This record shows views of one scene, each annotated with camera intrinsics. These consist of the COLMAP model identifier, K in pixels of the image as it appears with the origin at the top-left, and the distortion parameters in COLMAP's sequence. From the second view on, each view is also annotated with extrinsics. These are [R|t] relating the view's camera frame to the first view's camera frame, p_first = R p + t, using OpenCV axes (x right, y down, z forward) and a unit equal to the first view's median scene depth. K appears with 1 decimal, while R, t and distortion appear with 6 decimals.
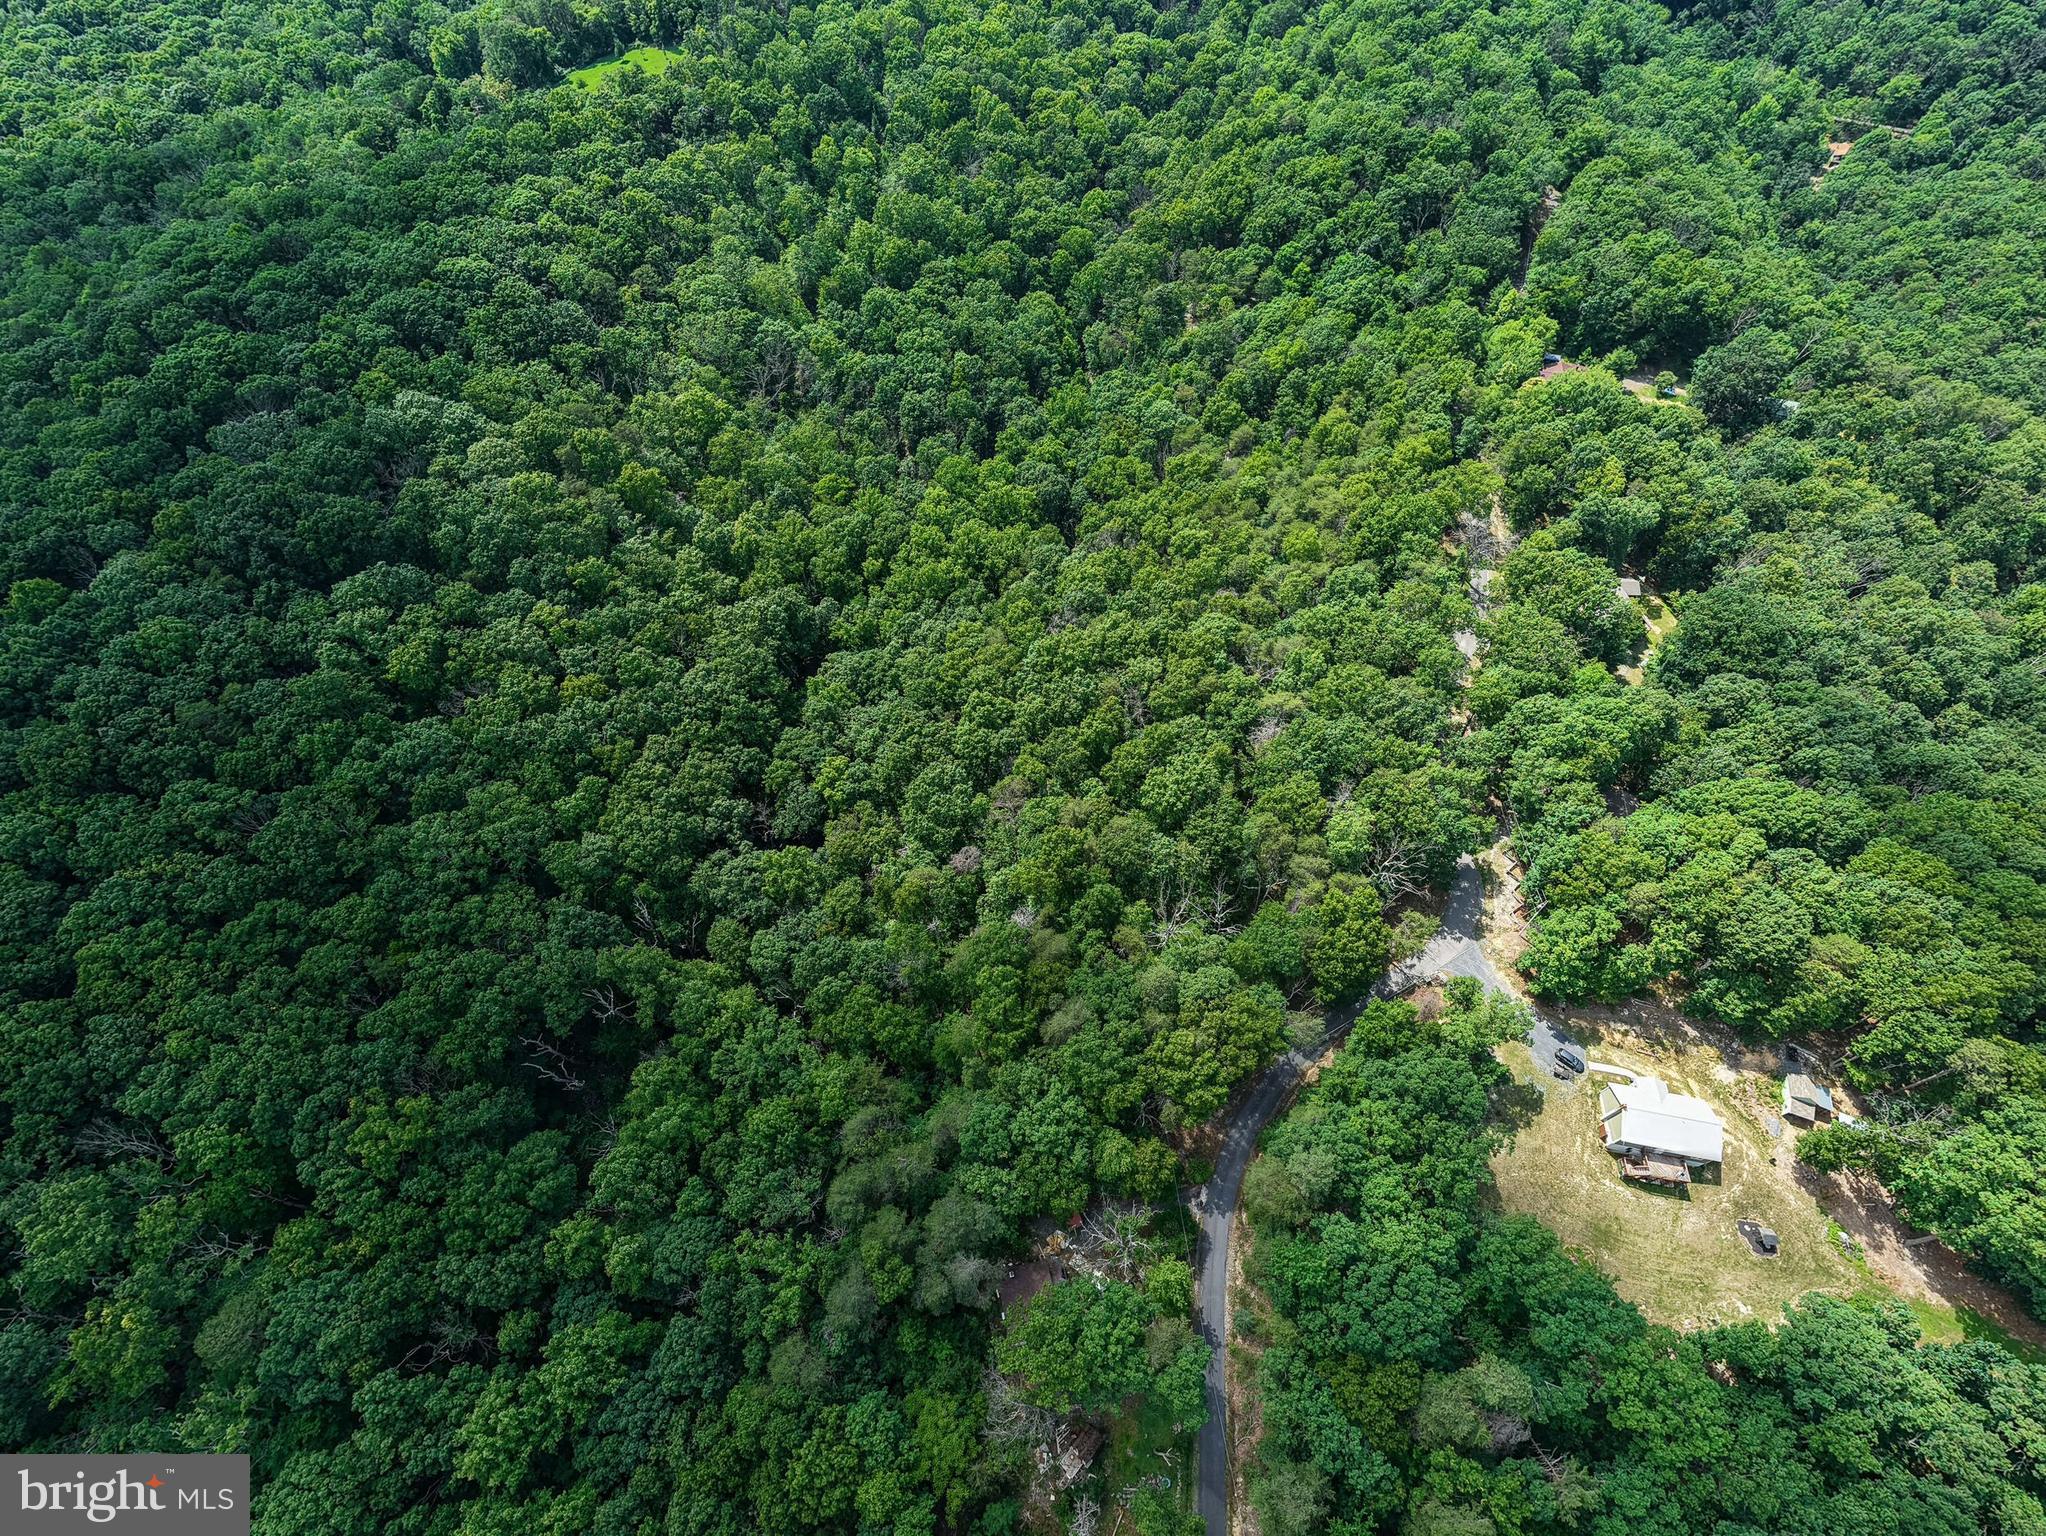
lens RADIAL K [[833.3, 0, 1005.0], [0, 833.3, 775.3], [0, 0, 1]] dist [0.001860, -0.000042]
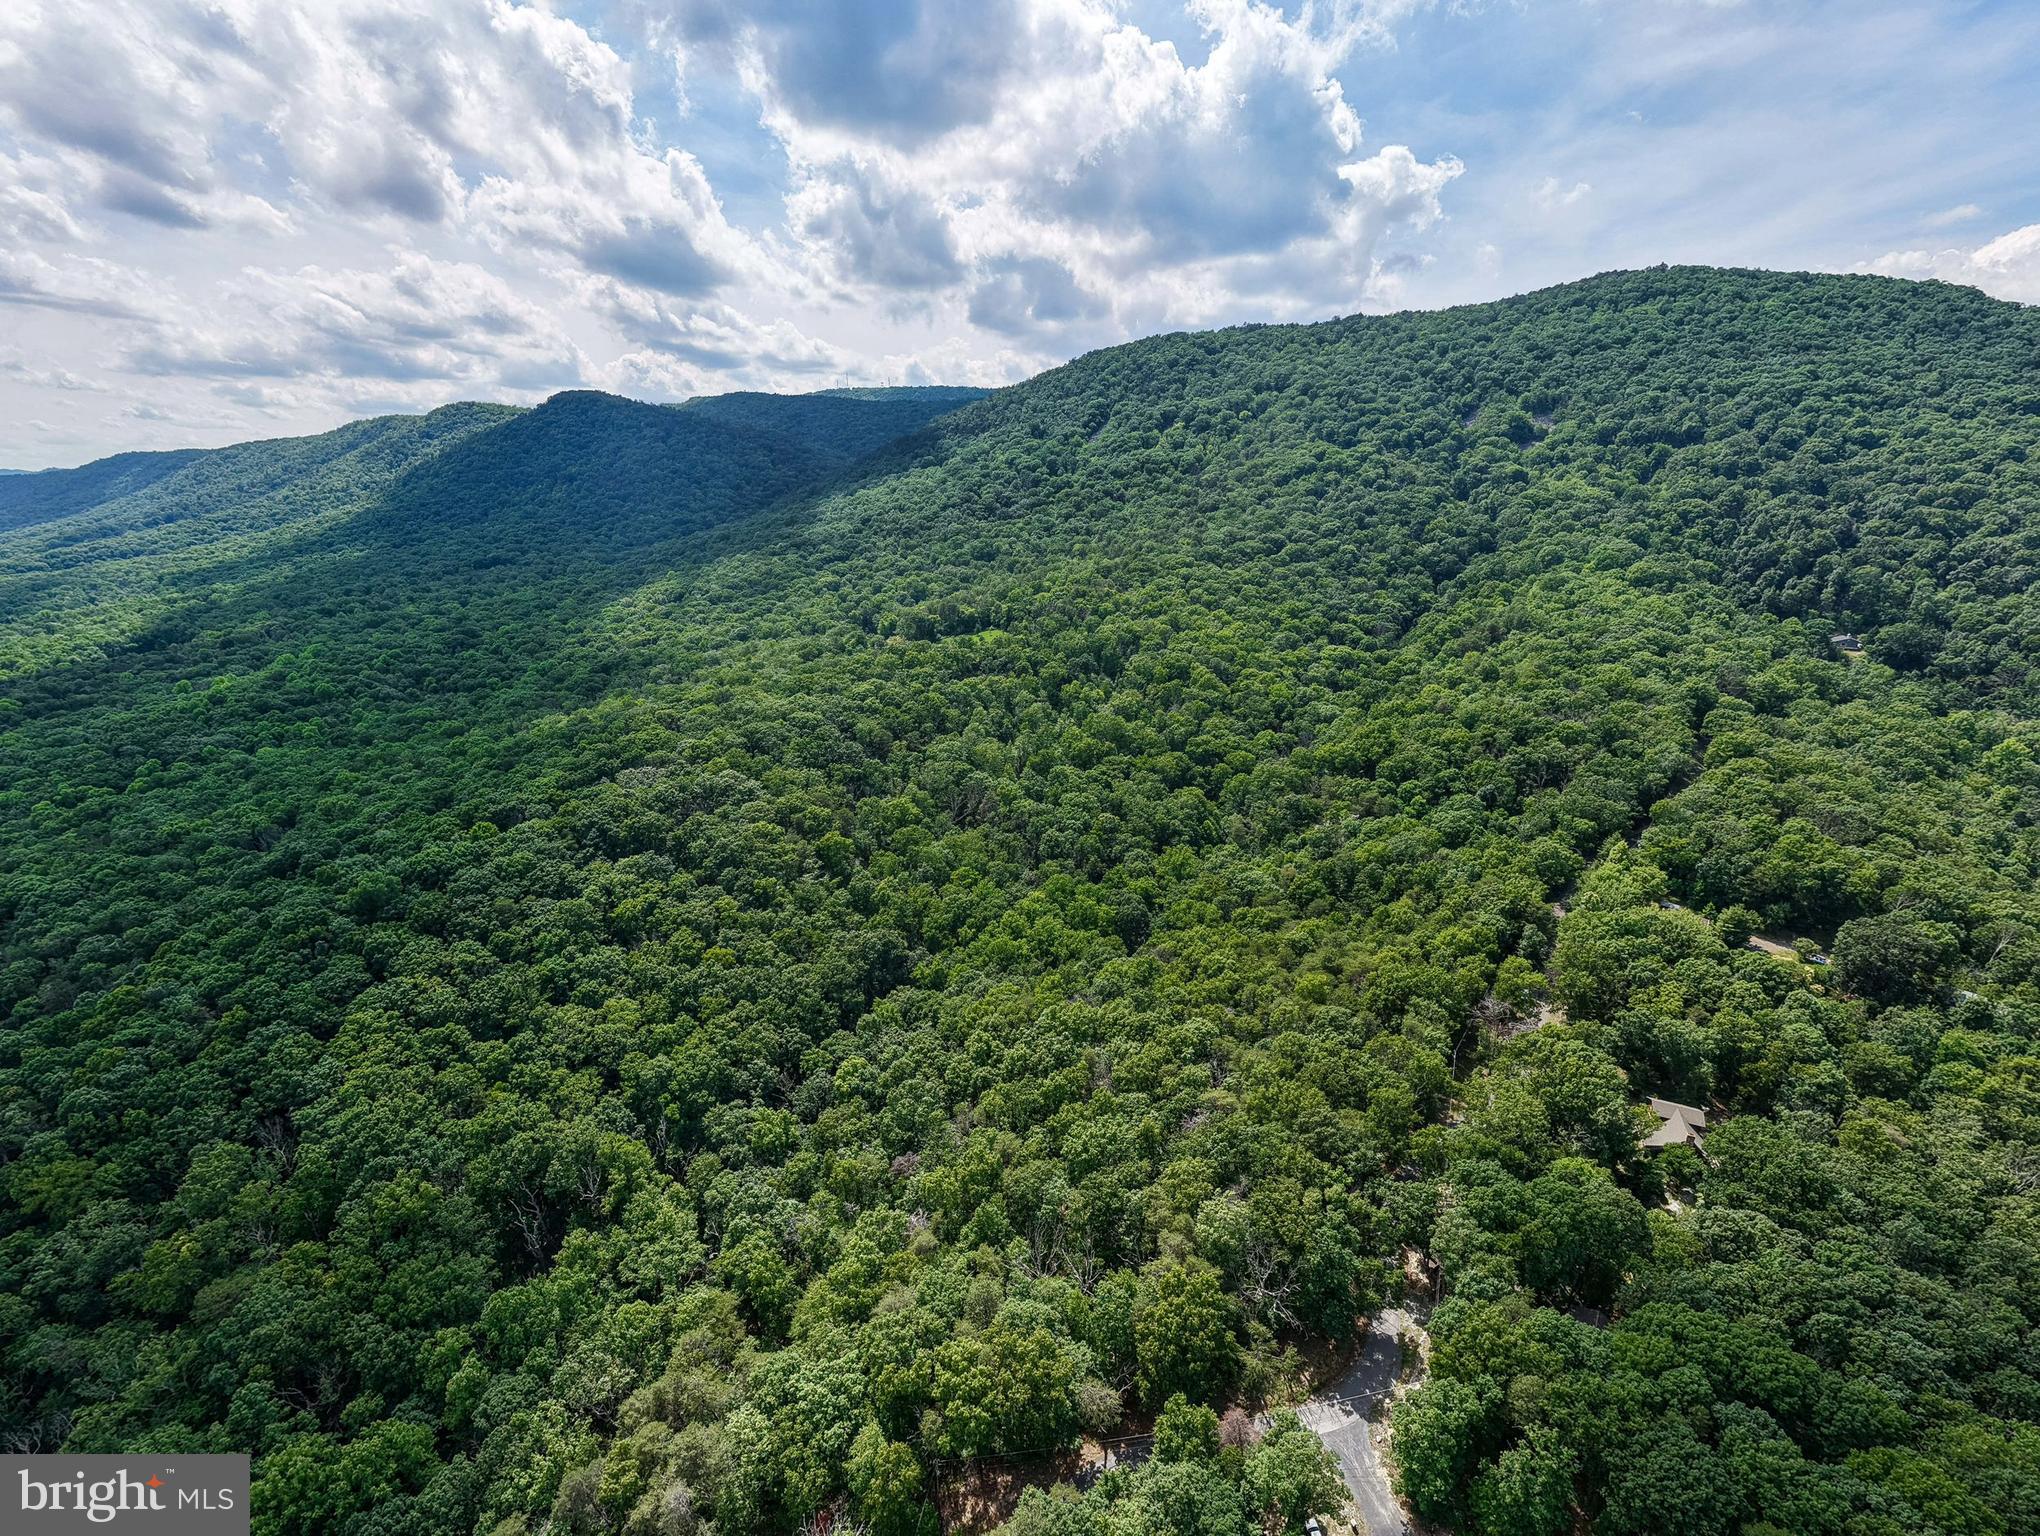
lens RADIAL K [[843.0, 0, 1016.1], [0, 843.0, 771.9], [0, 0, 1]] dist [0.003279, 0.000104]
pose [[0.918181, 0.129933, -0.374248, 0.350562], [-0.313077, 0.816846, -0.484506, 0.138808], [0.242749, 0.562032, 0.790691, -0.117697]]
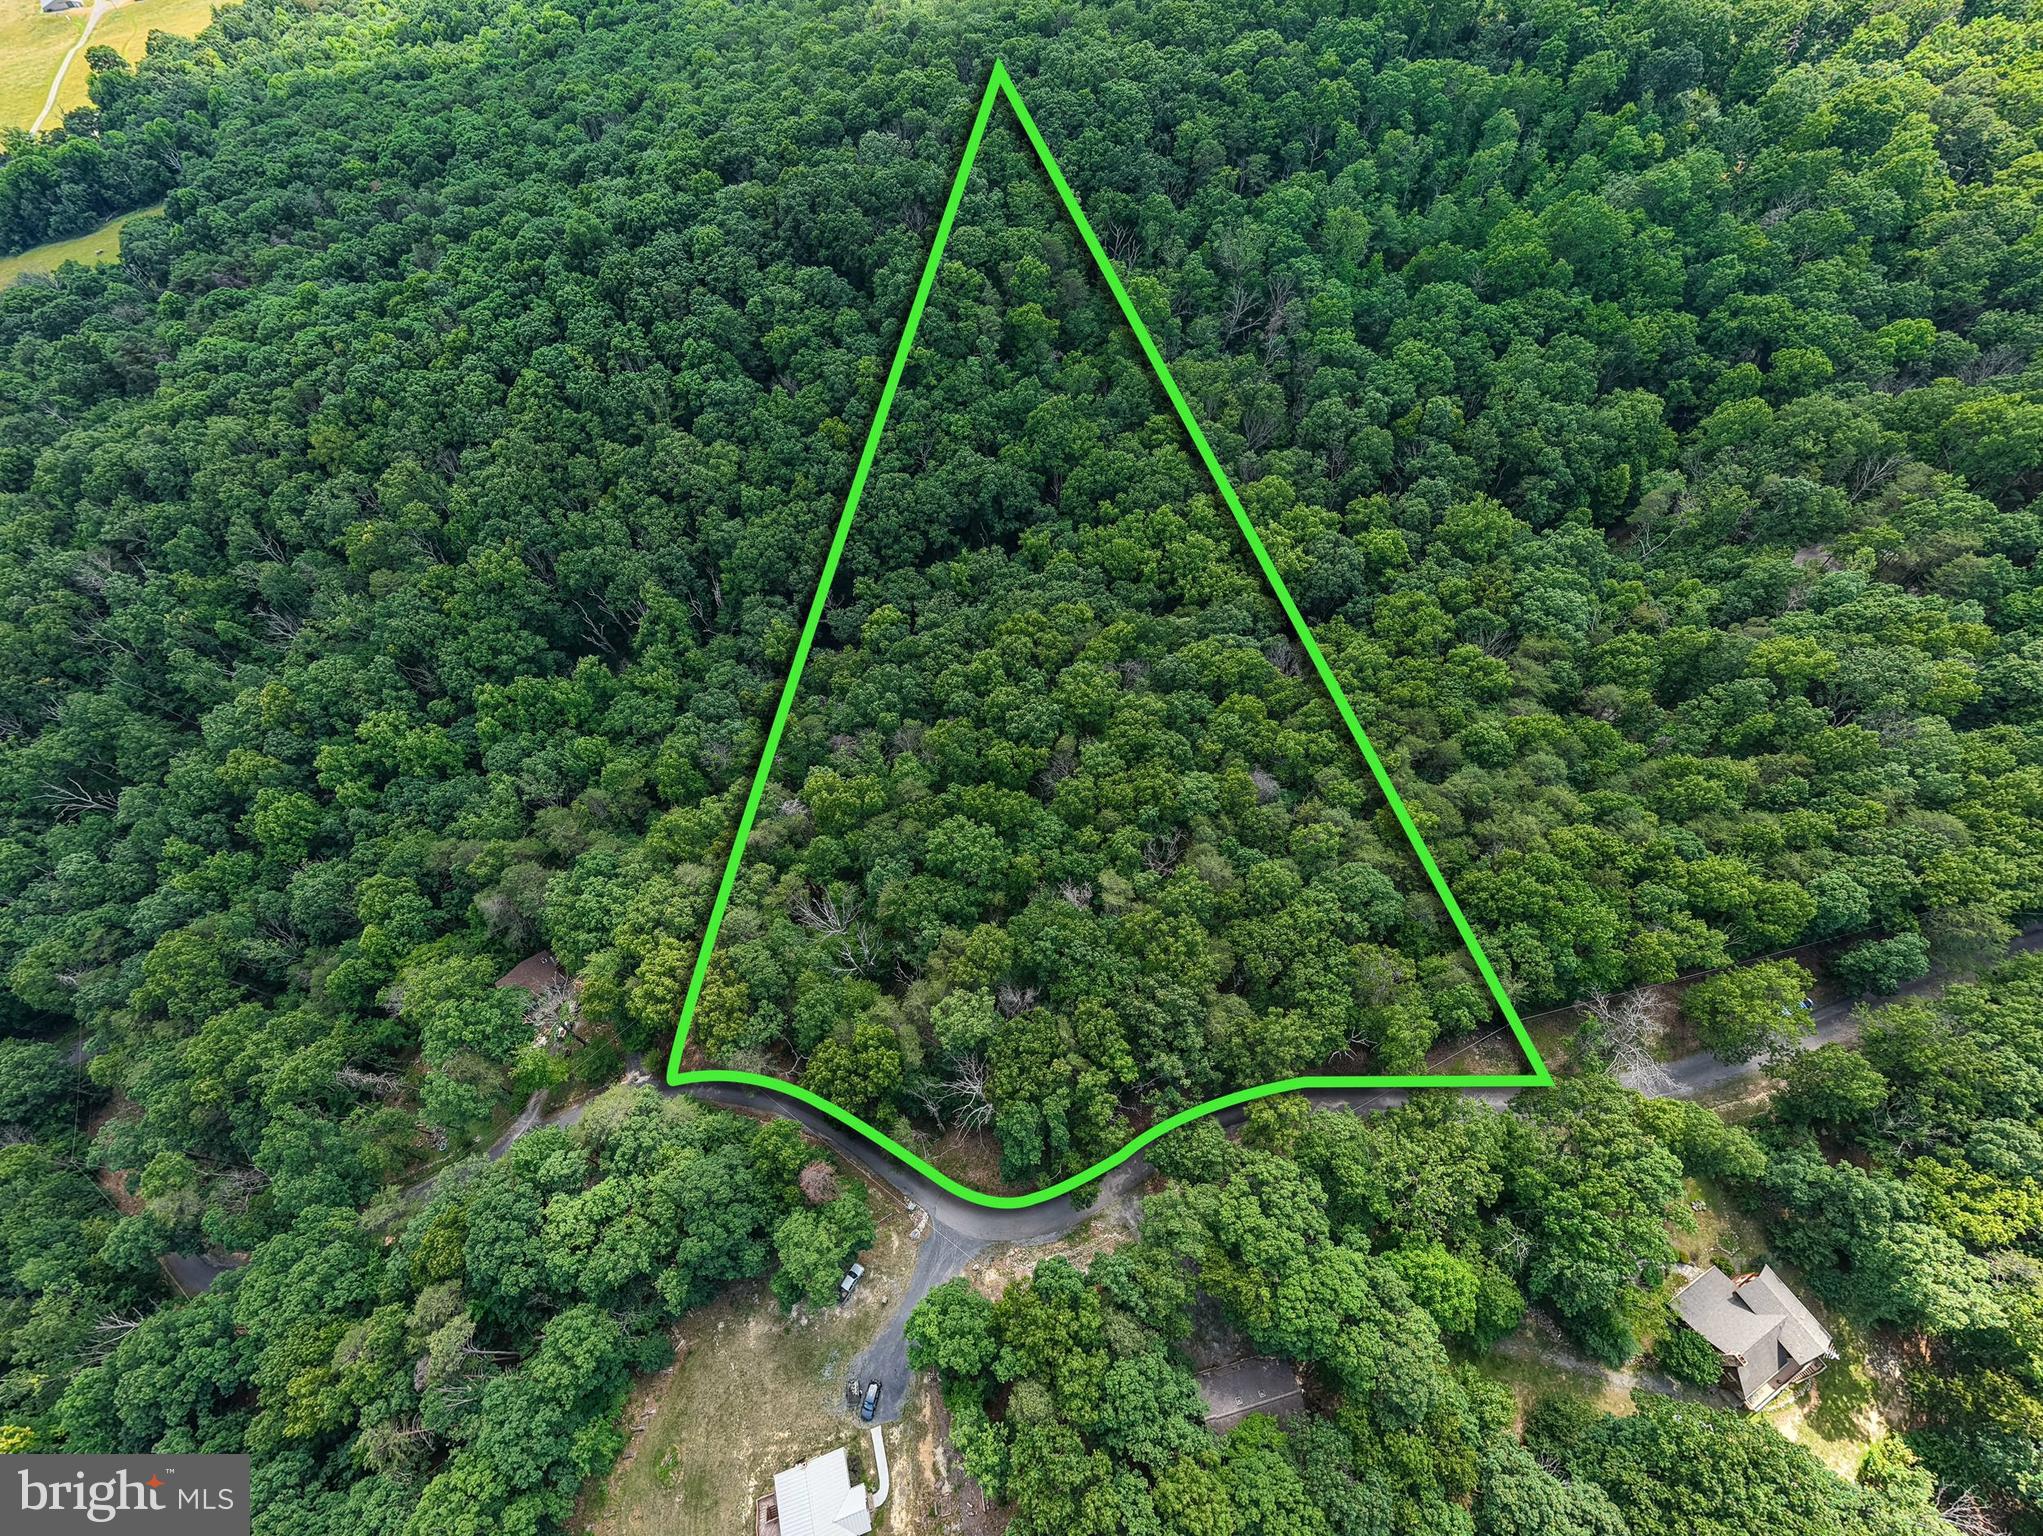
lens RADIAL K [[844.3, 0, 1017.6], [0, 844.3, 771.9], [0, 0, 1]] dist [0.003279, 0.000104]
pose [[0.495012, 0.723631, -0.480959, 0.474079], [-0.680759, 0.666971, 0.302848, -0.277210], [0.539936, 0.177504, 0.822777, 0.199067]]
